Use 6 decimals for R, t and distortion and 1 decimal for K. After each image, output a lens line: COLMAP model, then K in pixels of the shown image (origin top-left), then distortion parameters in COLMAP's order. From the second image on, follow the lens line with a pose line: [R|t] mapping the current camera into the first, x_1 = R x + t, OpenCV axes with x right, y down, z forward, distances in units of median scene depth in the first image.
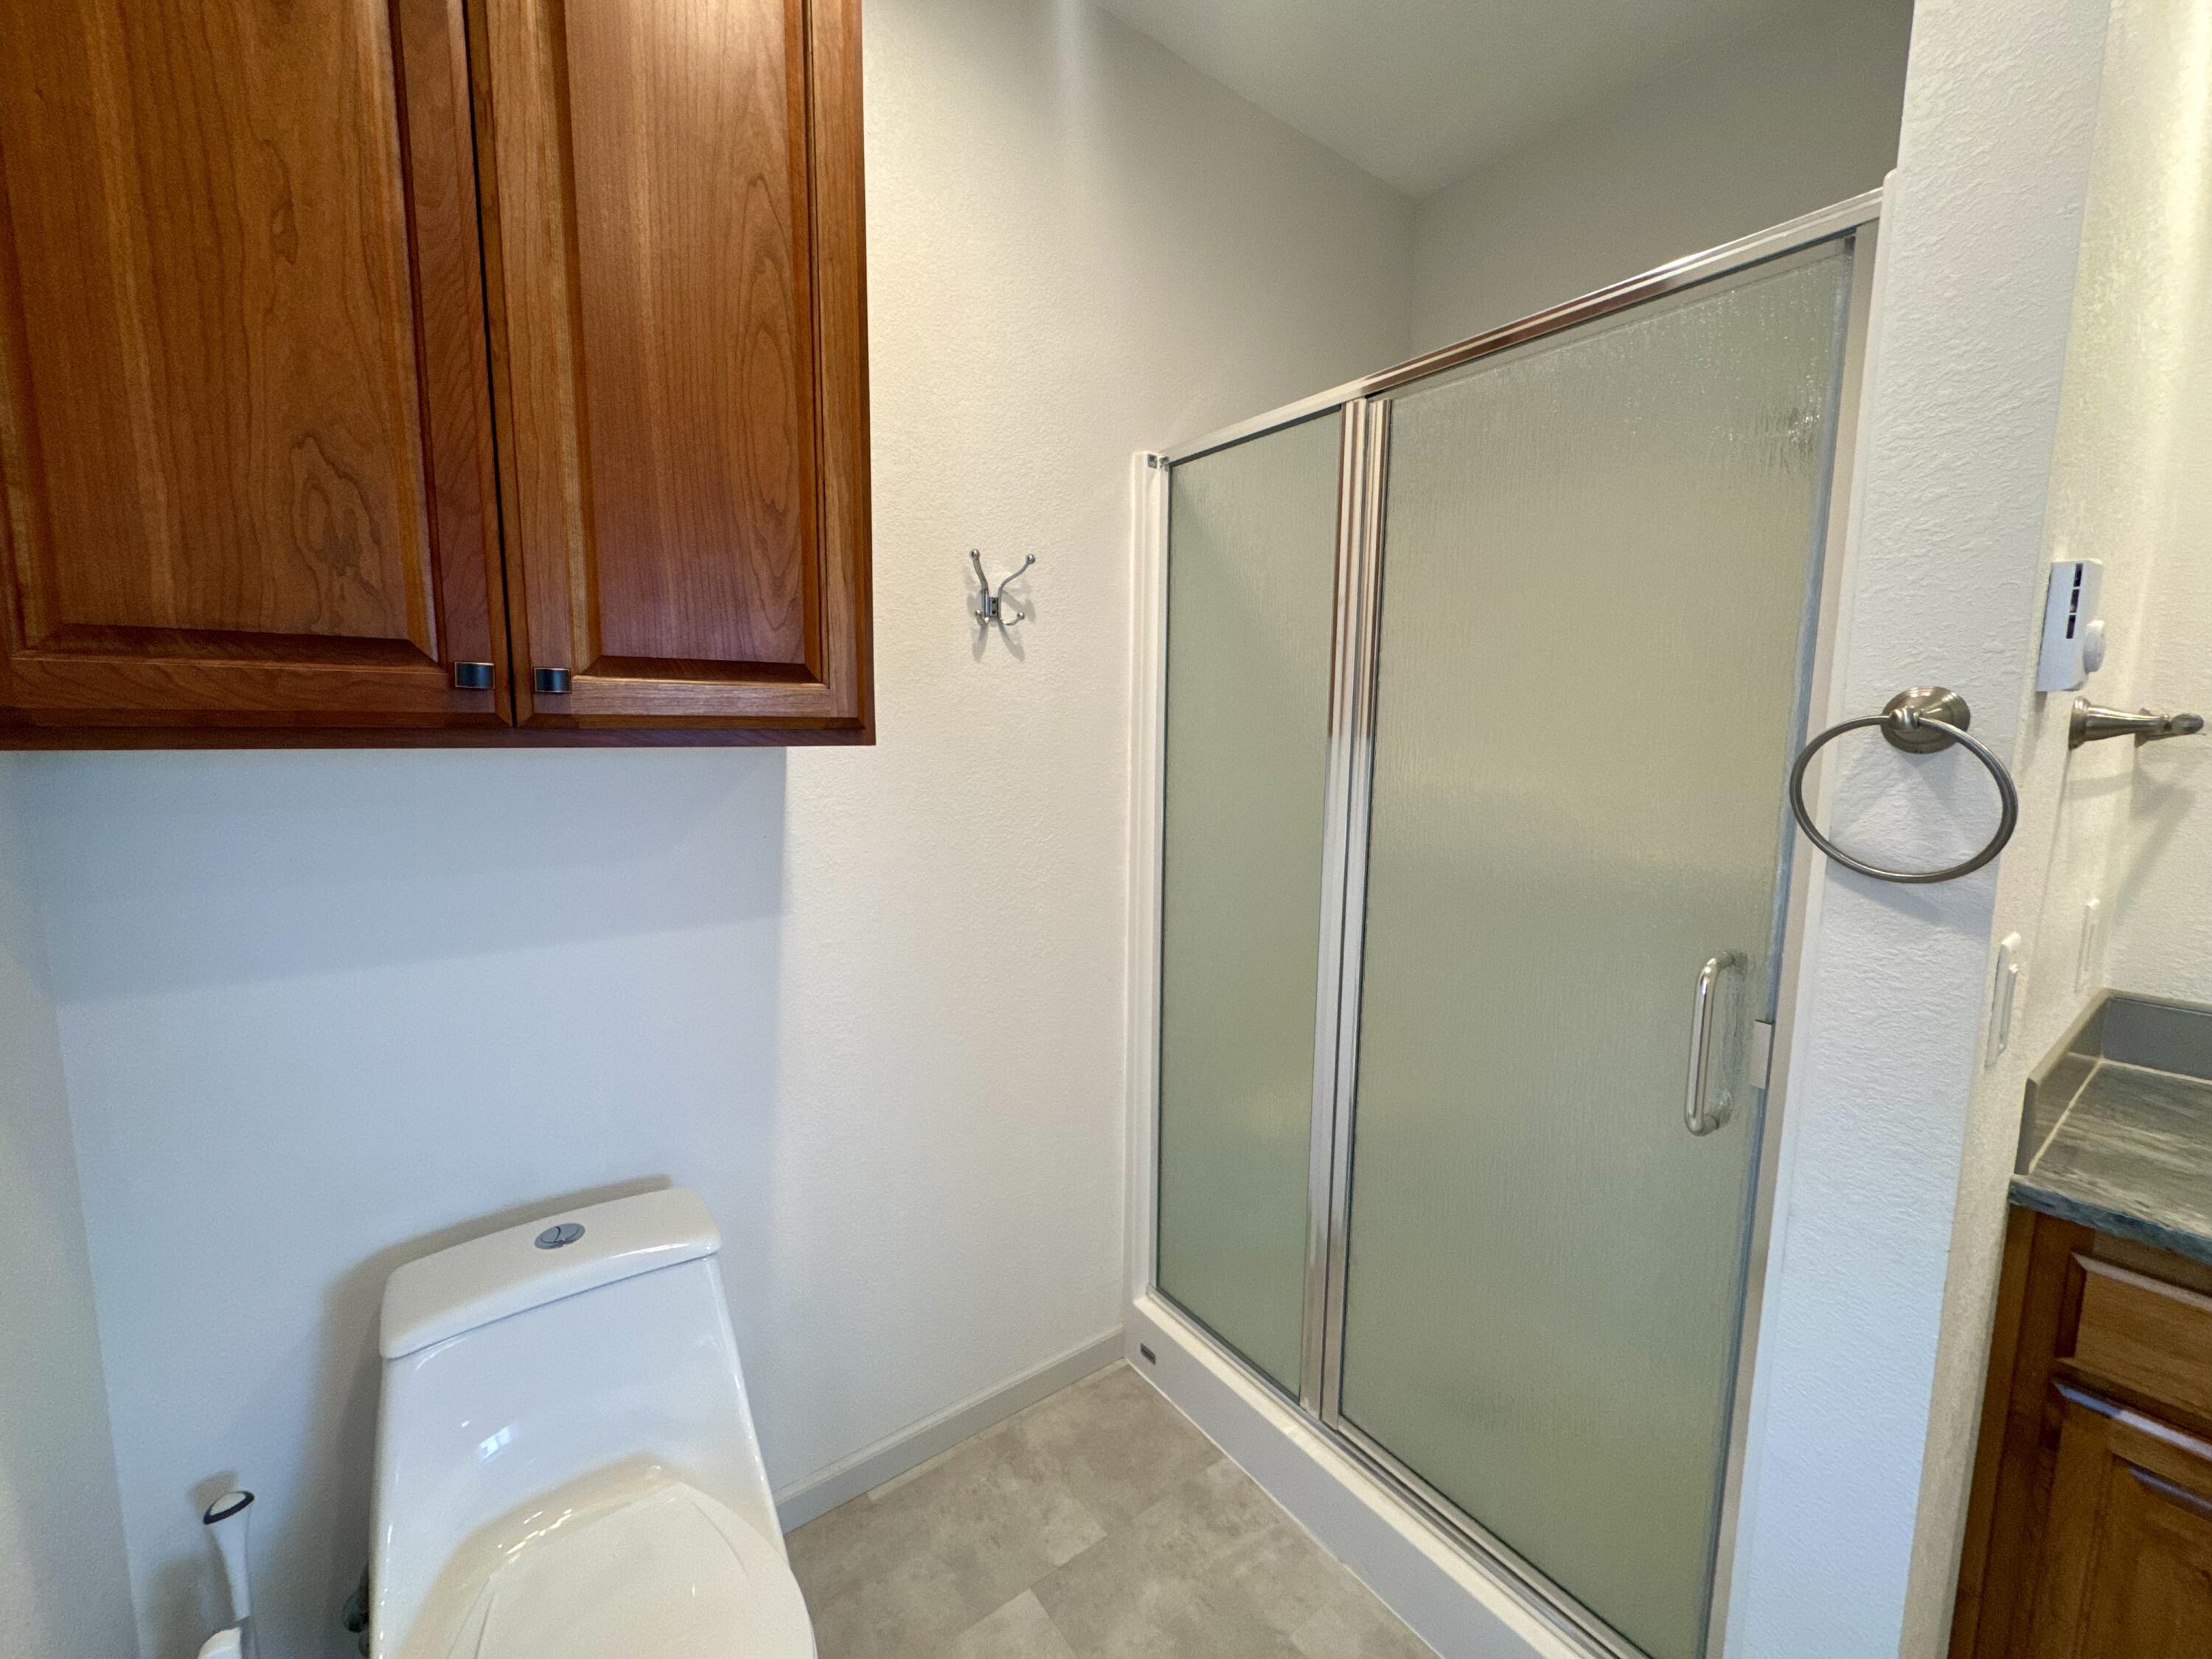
lens RADIAL K [[878.2, 0, 1101.1], [0, 878.2, 837.1], [0, 0, 1]] dist [-0.003613, 0.000375]
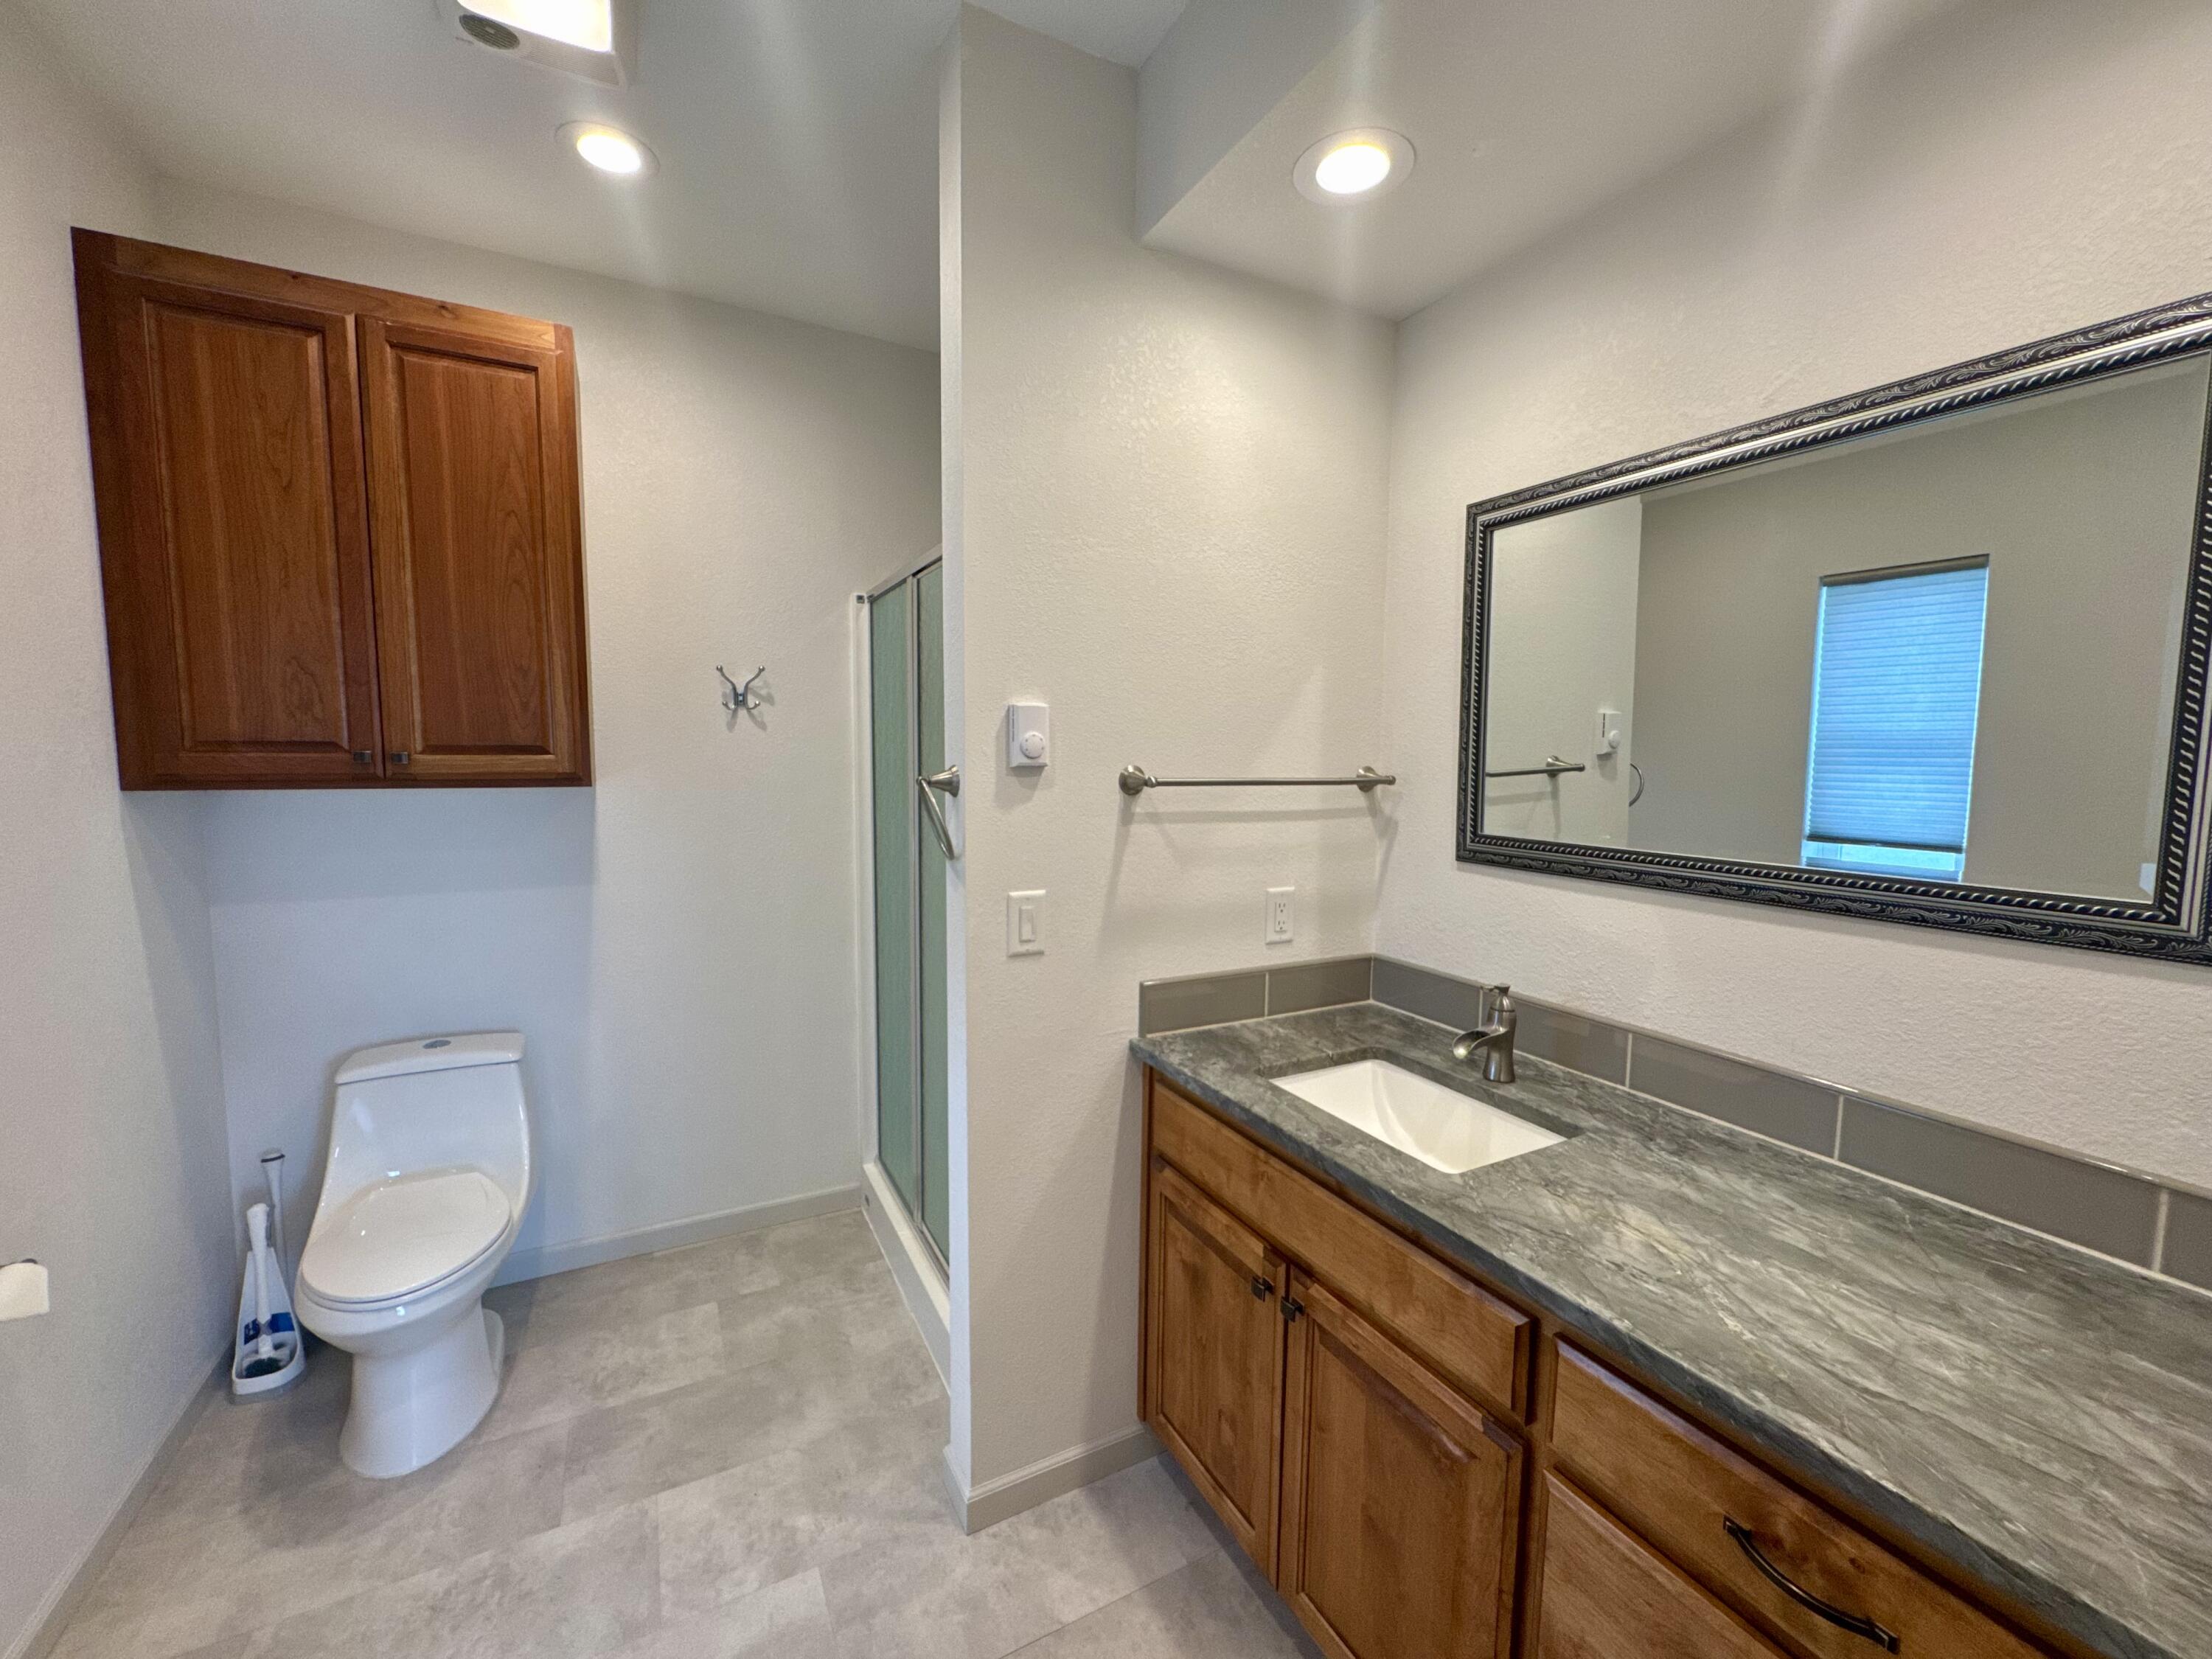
lens RADIAL K [[878.2, 0, 1115.1], [0, 878.2, 834.3], [0, 0, 1]] dist [-0.003613, 0.000375]
pose [[0.986295, 0.012089, -0.164550, 1.294809], [-0.017556, 0.999340, -0.031813, 0.041466], [0.164056, 0.034265, 0.985856, -0.733916]]
